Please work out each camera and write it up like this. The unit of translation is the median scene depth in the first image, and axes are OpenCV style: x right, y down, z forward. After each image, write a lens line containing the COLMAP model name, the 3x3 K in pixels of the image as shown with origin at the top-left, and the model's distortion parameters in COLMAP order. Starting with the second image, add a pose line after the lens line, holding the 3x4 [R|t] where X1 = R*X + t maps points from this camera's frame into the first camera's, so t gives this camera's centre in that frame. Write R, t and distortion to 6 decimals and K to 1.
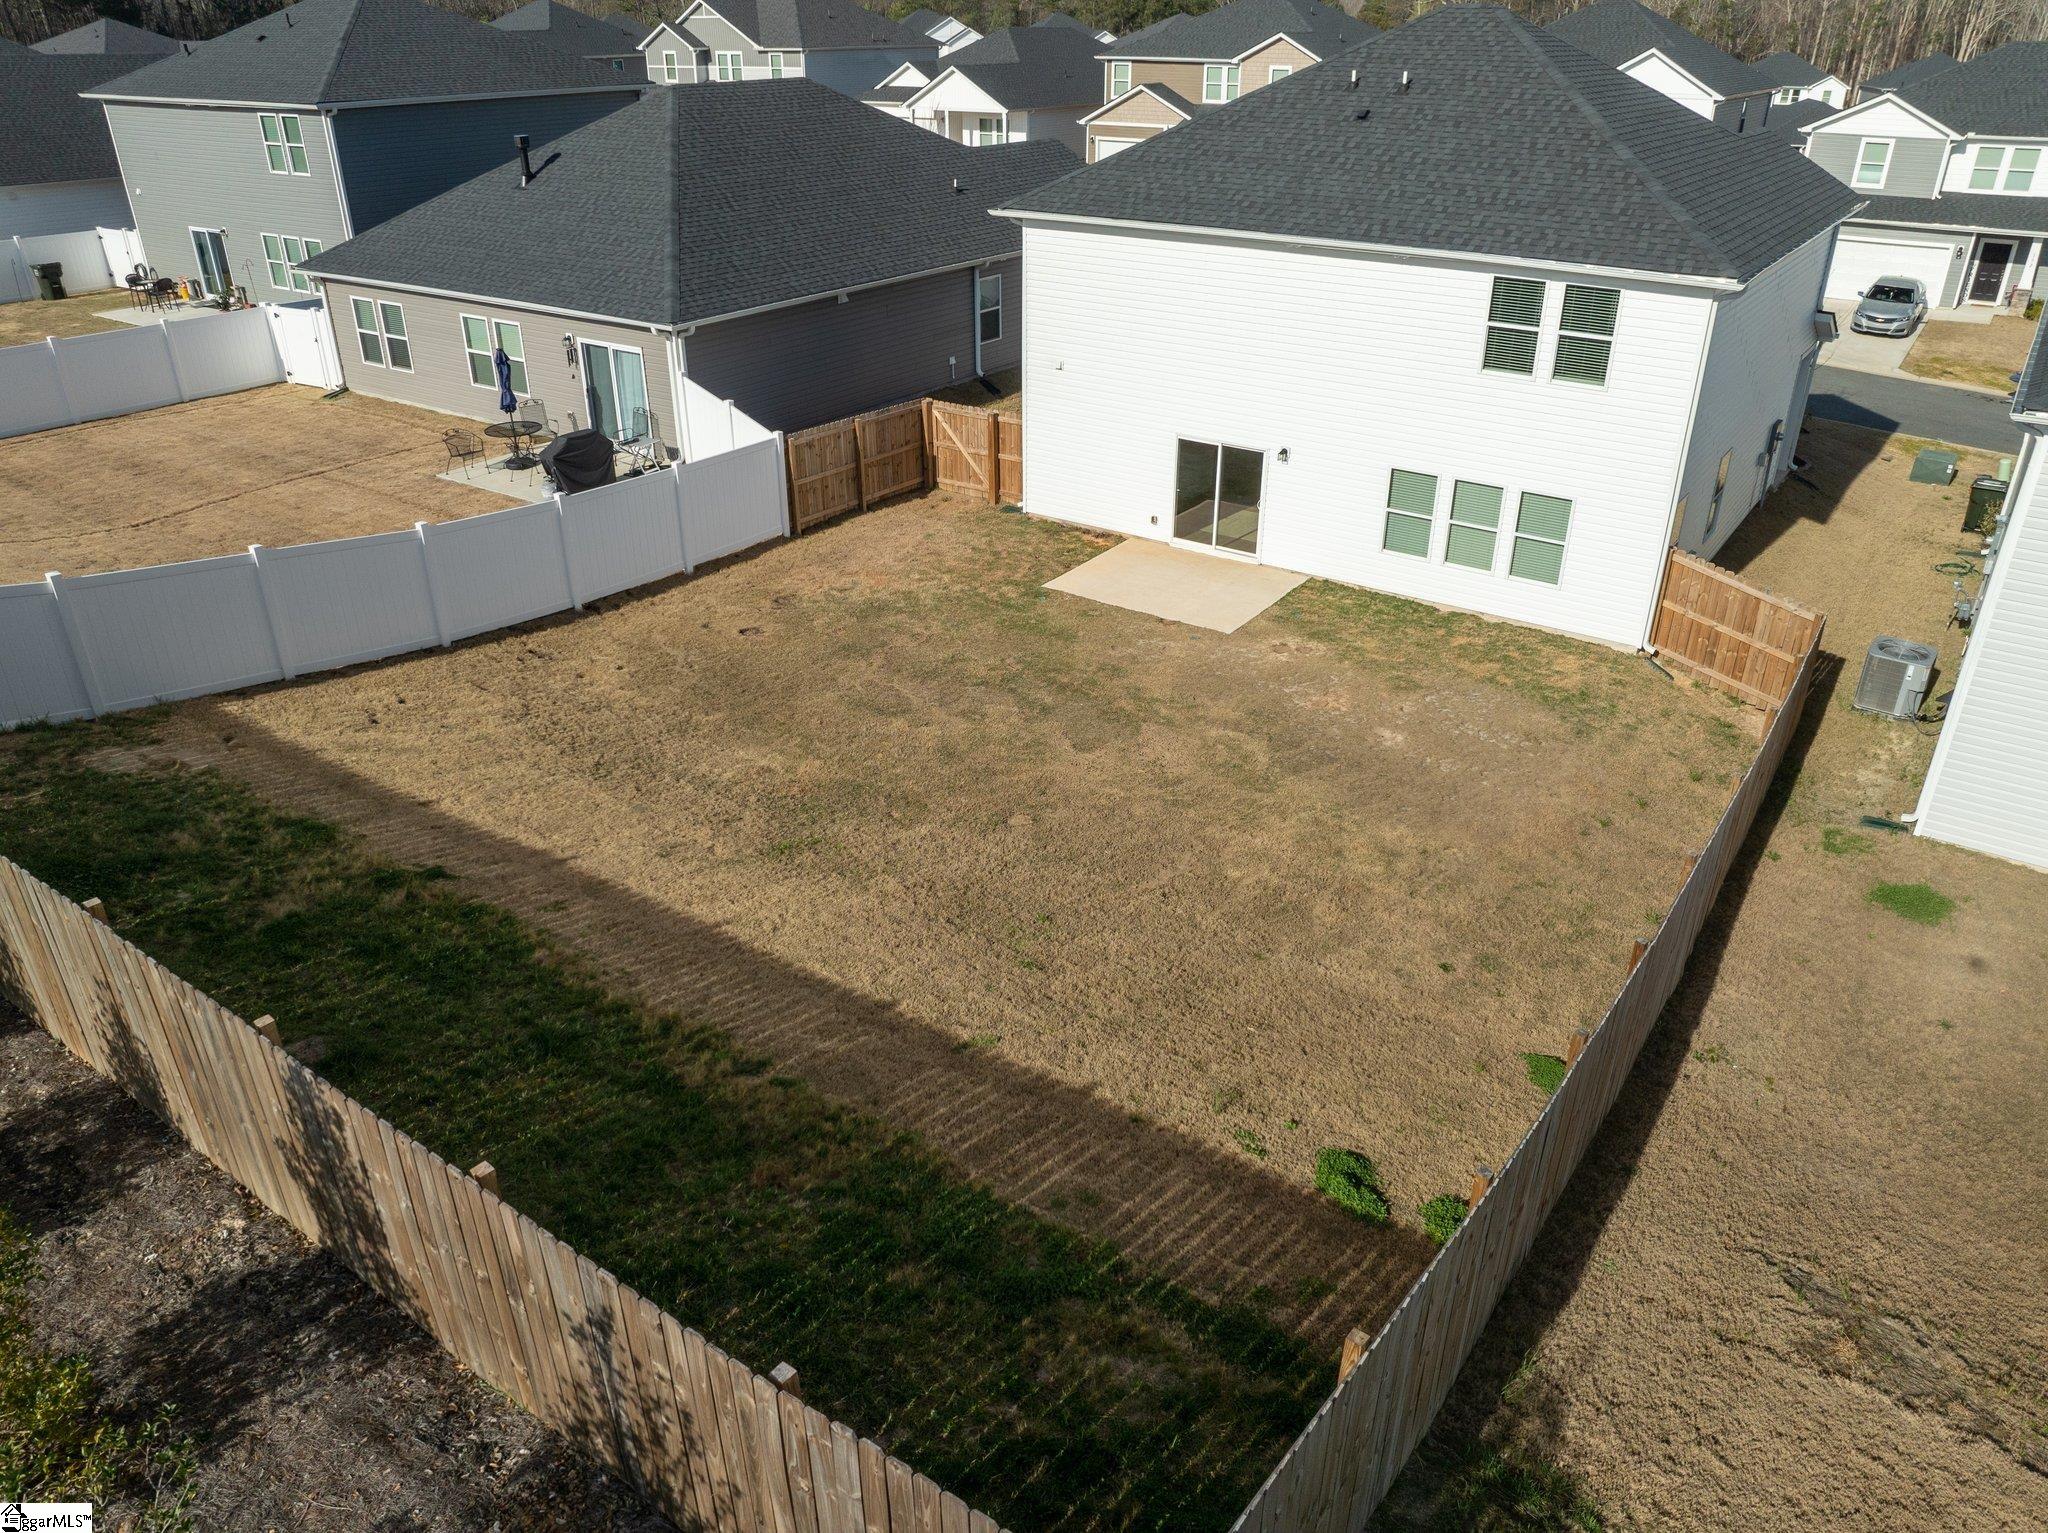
lens RADIAL K [[1437.1, 0, 1027.7], [0, 1437.1, 763.0], [0, 0, 1]] dist [-0.061689, 0.040465]
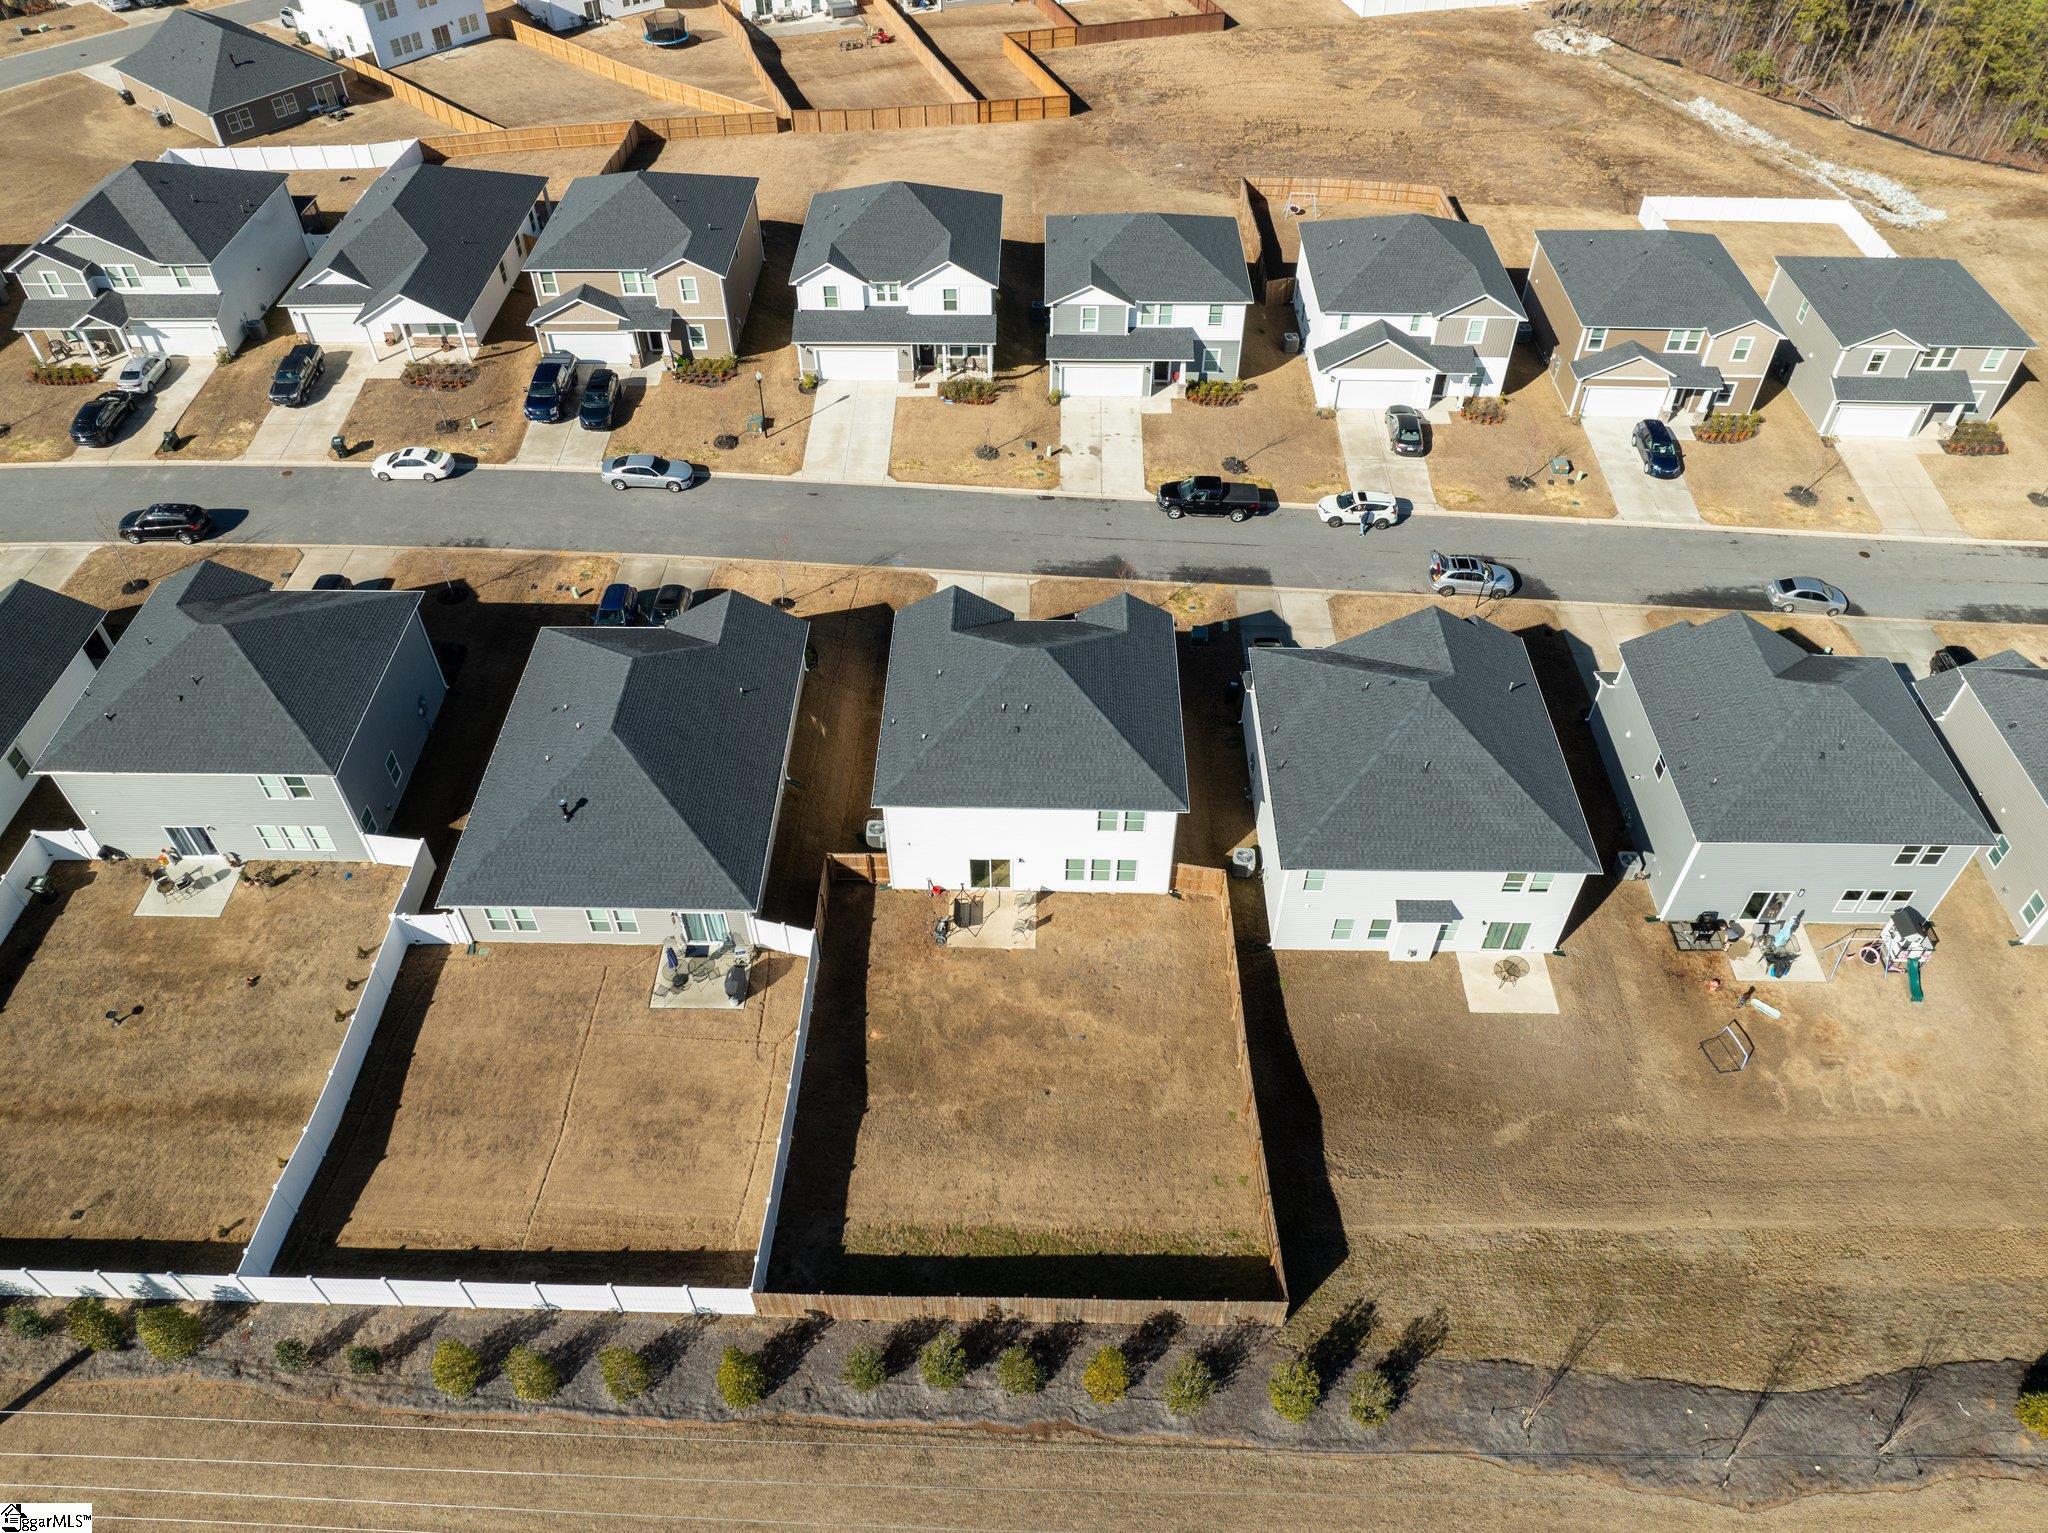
lens RADIAL K [[1414.4, 0, 1024.0], [0, 1414.4, 766.5], [0, 0, 1]] dist [-0.030650, -0.006560]
pose [[0.828498, -0.397112, 0.394832, -0.765025], [0.258132, 0.896515, 0.360039, -1.332752], [-0.496949, -0.196373, 0.845269, -1.102677]]
